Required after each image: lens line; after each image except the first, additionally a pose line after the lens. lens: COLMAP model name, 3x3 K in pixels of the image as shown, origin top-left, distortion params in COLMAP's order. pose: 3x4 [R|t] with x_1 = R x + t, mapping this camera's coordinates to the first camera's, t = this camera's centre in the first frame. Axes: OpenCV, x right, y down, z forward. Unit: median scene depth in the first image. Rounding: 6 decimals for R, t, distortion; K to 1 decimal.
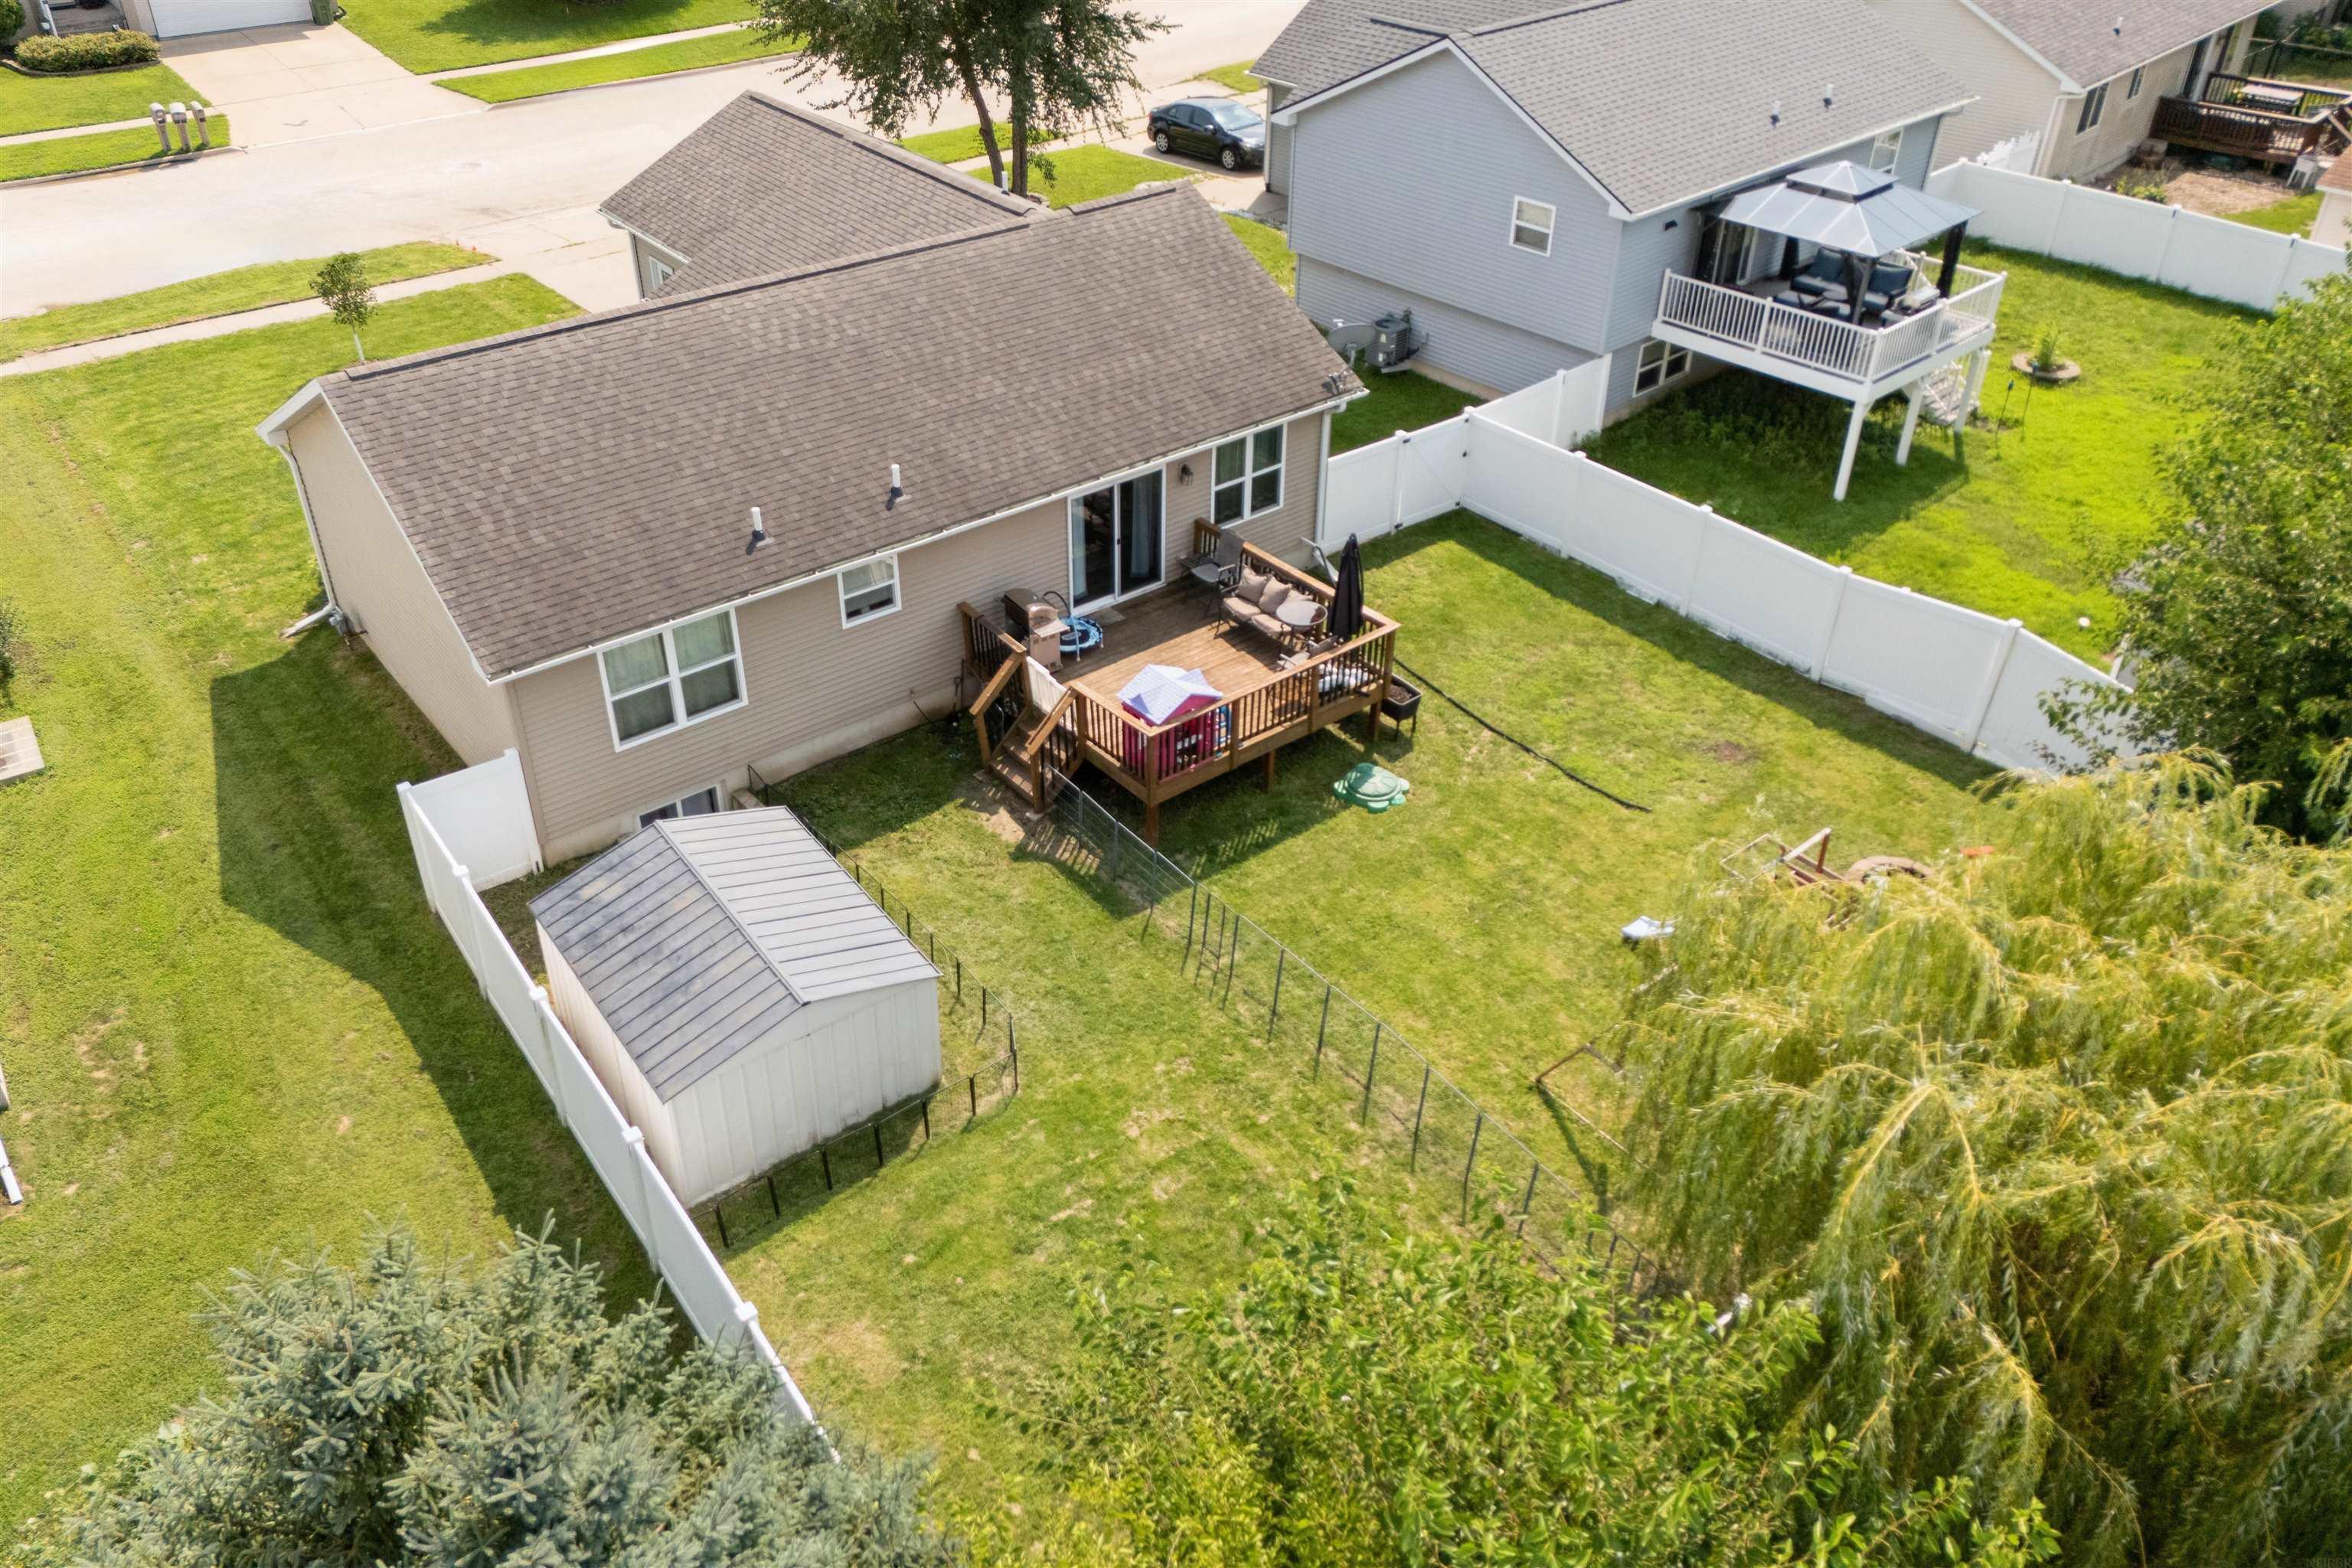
lens RADIAL K [[1766.8, 0, 1182.7], [0, 1766.8, 751.1], [0, 0, 1]] dist [0.068565, -0.049677]
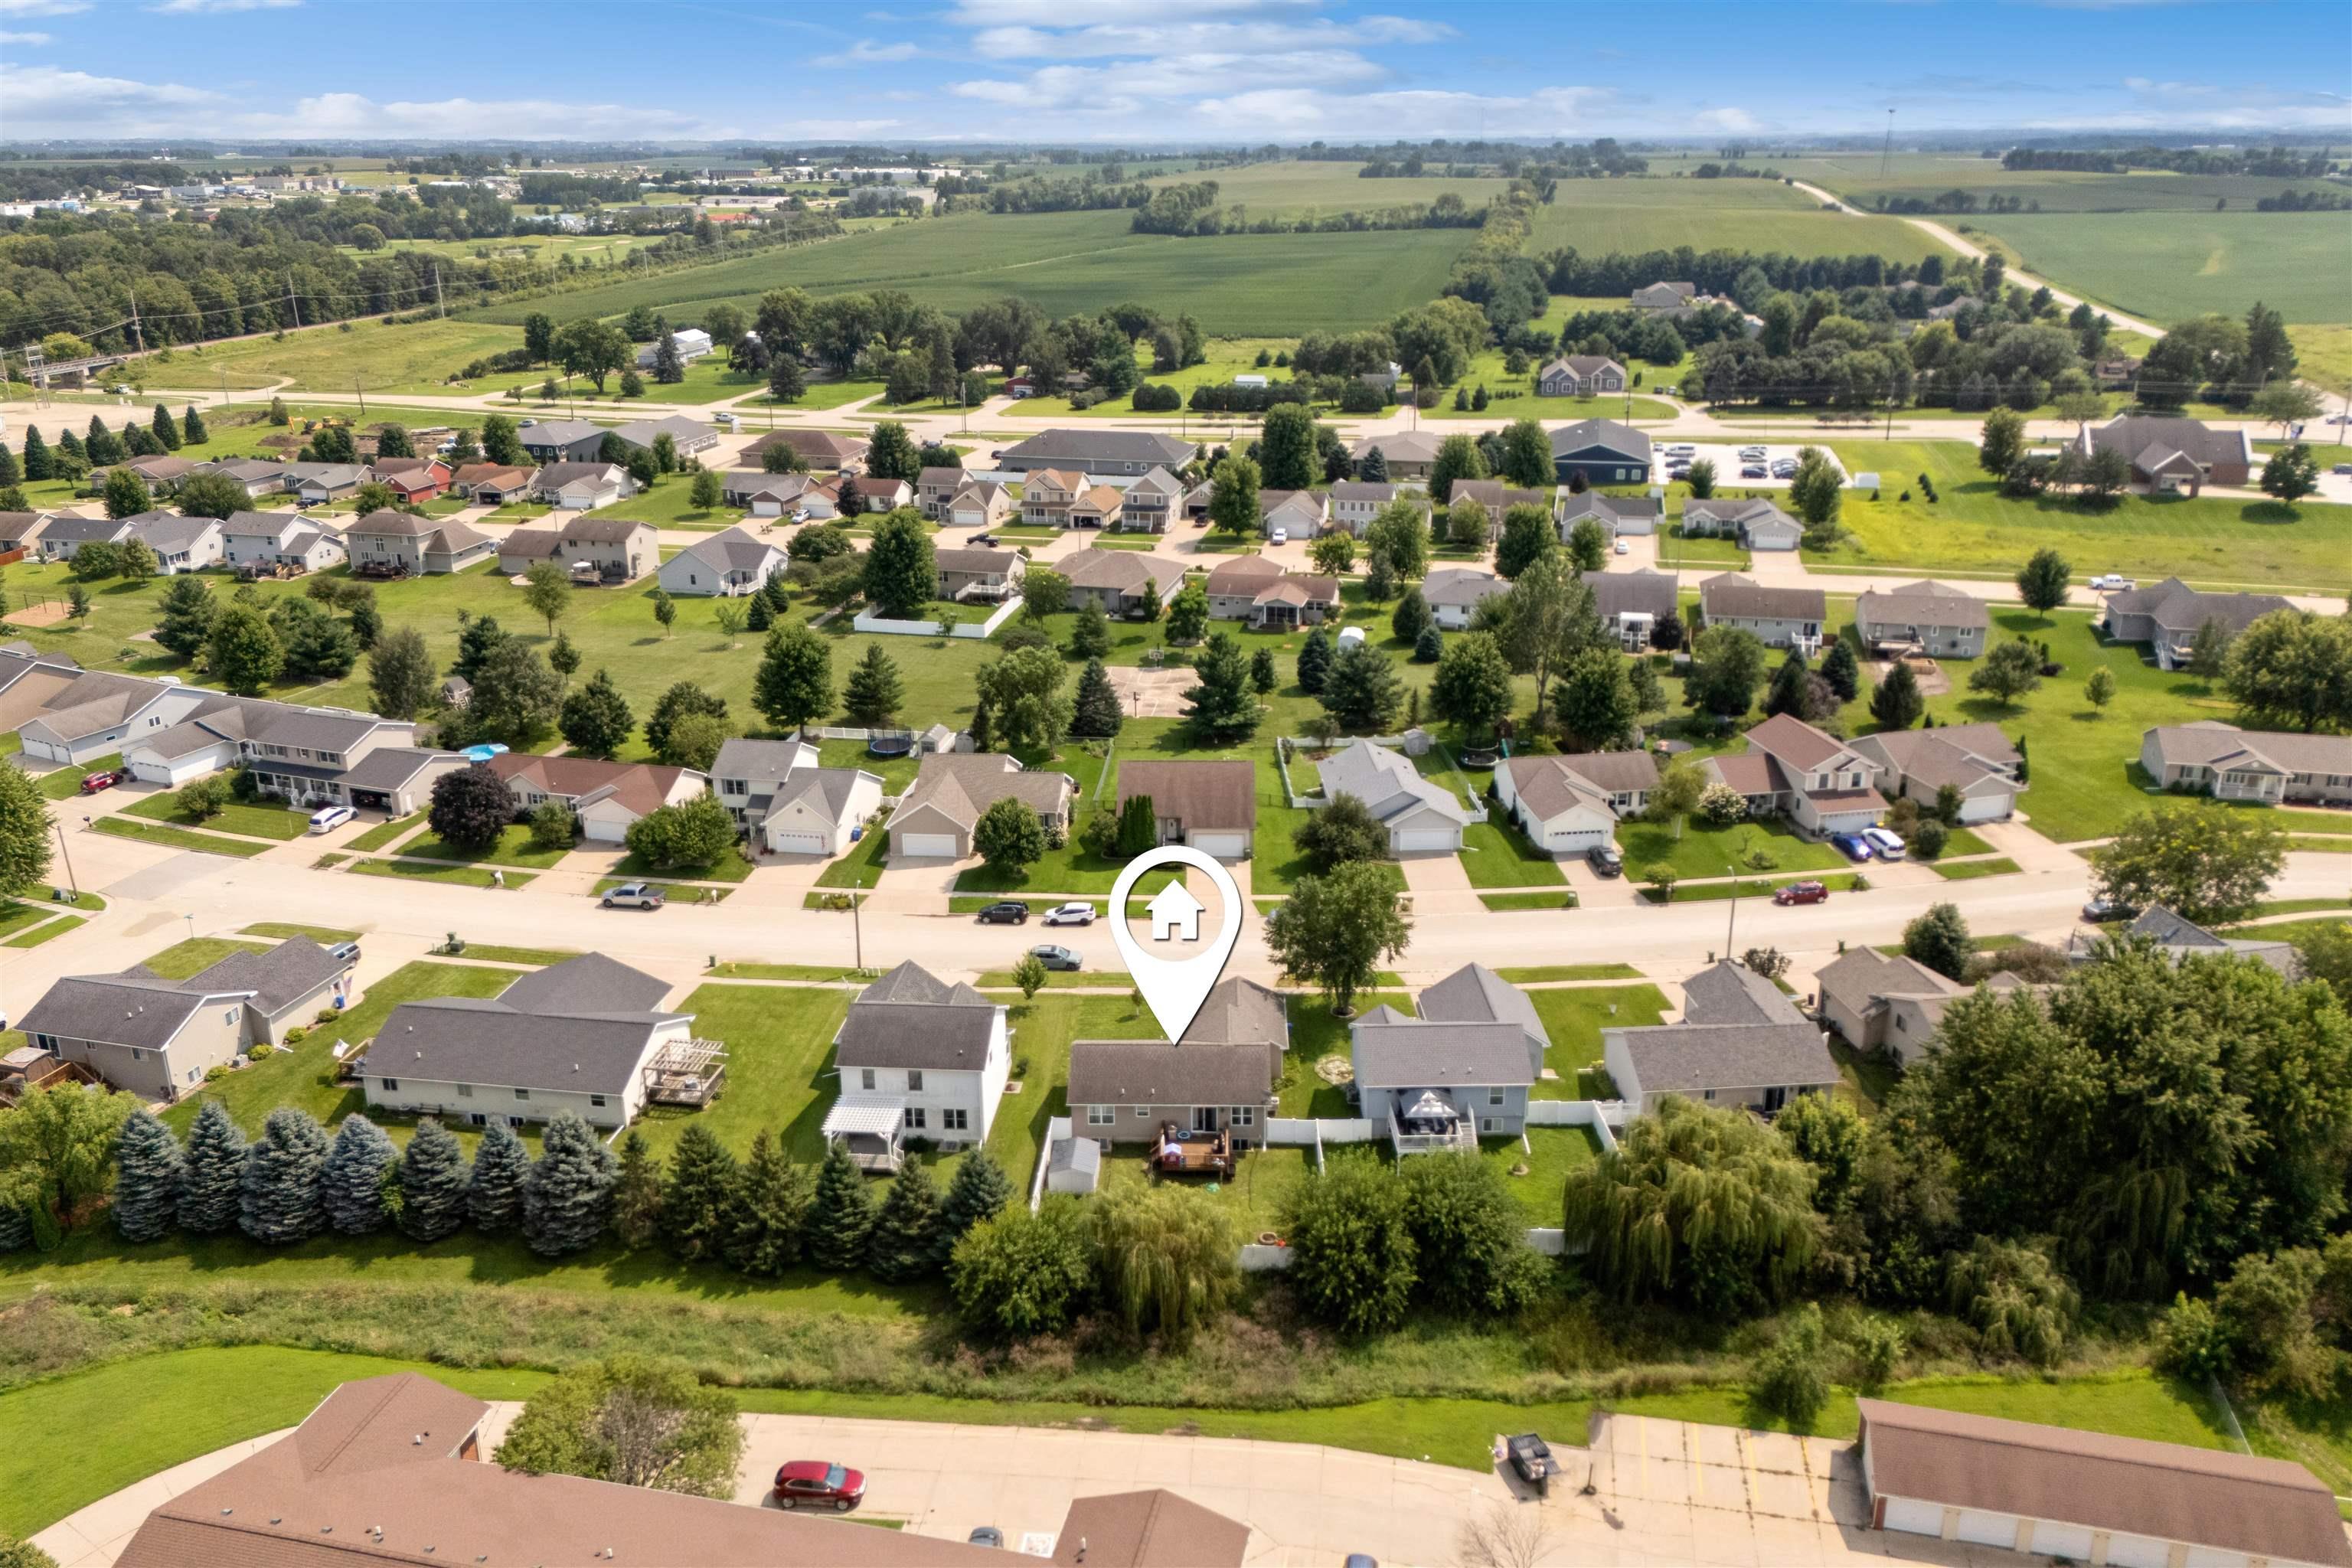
lens RADIAL K [[1766.8, 0, 1182.7], [0, 1766.8, 751.1], [0, 0, 1]] dist [0.068565, -0.049677]
pose [[0.765554, 0.209256, -0.608390, 2.620252], [-0.354359, 0.926410, -0.127261, -0.415575], [0.536989, 0.313014, 0.783368, -3.055770]]
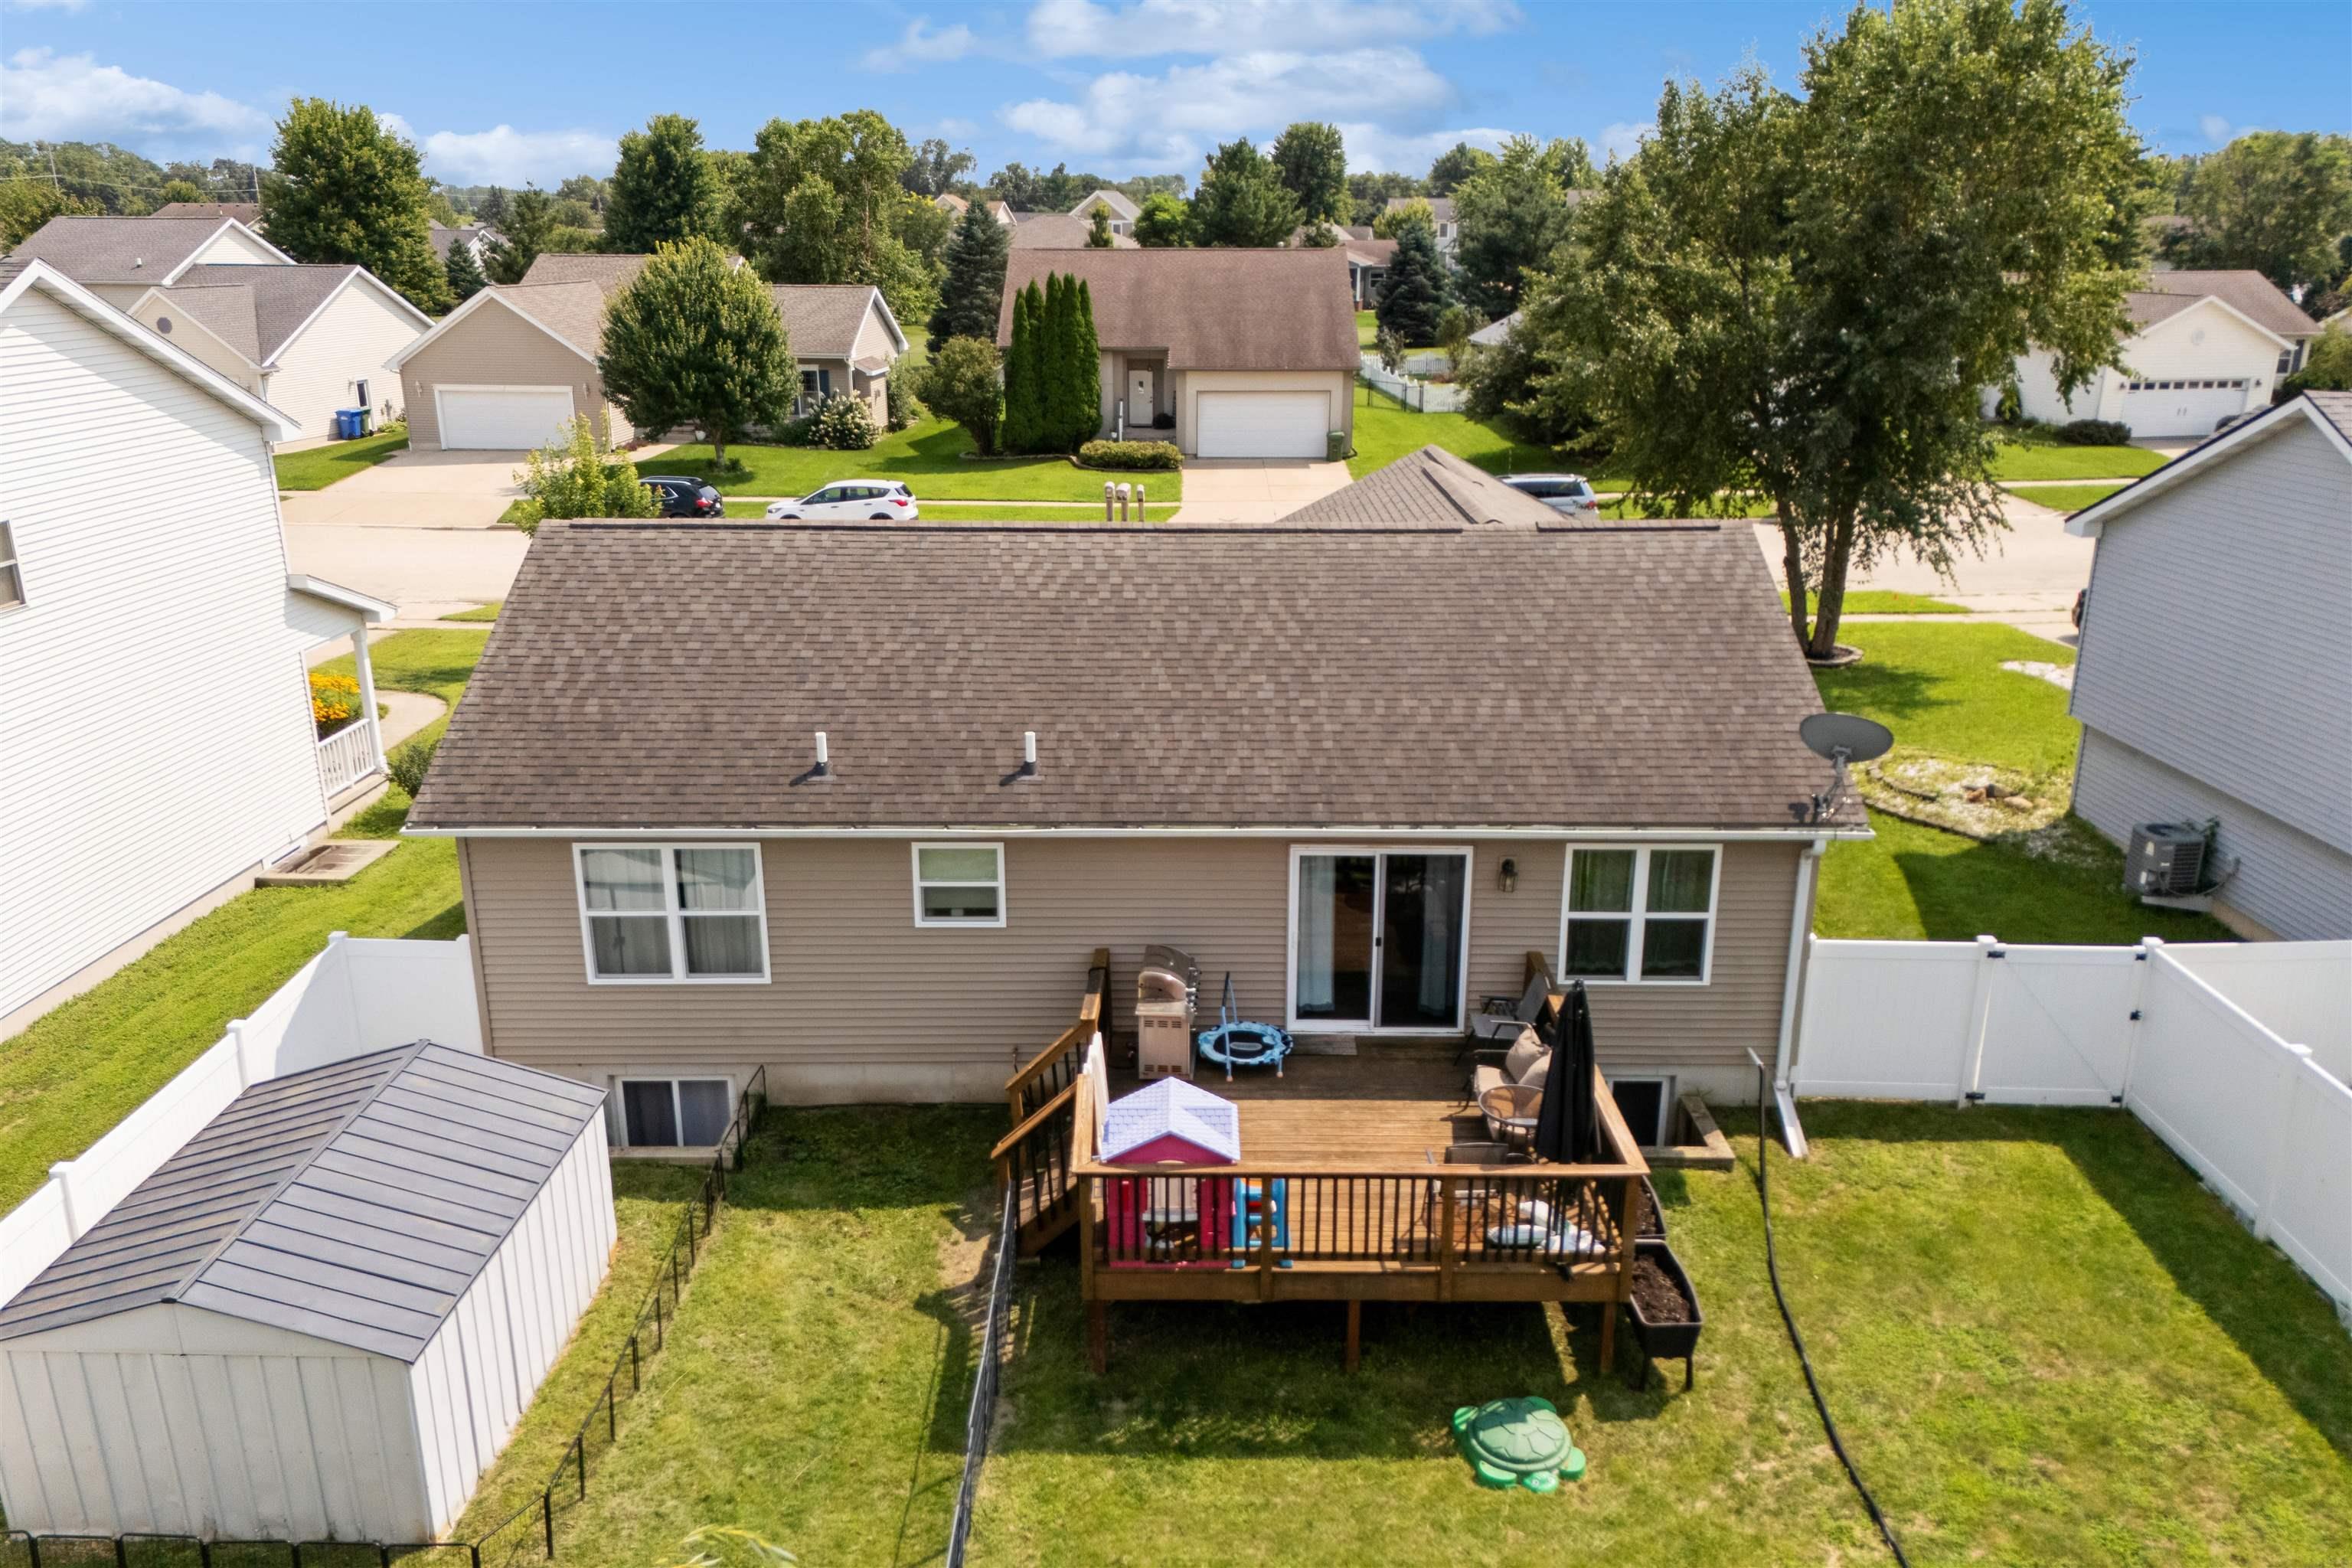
lens RADIAL K [[1766.8, 0, 1182.7], [0, 1766.8, 751.1], [0, 0, 1]] dist [0.068565, -0.049677]
pose [[0.778542, 0.177173, -0.602065, 0.309968], [-0.348184, 0.920083, -0.179486, -0.039538], [0.522150, 0.349367, 0.778012, 0.422799]]
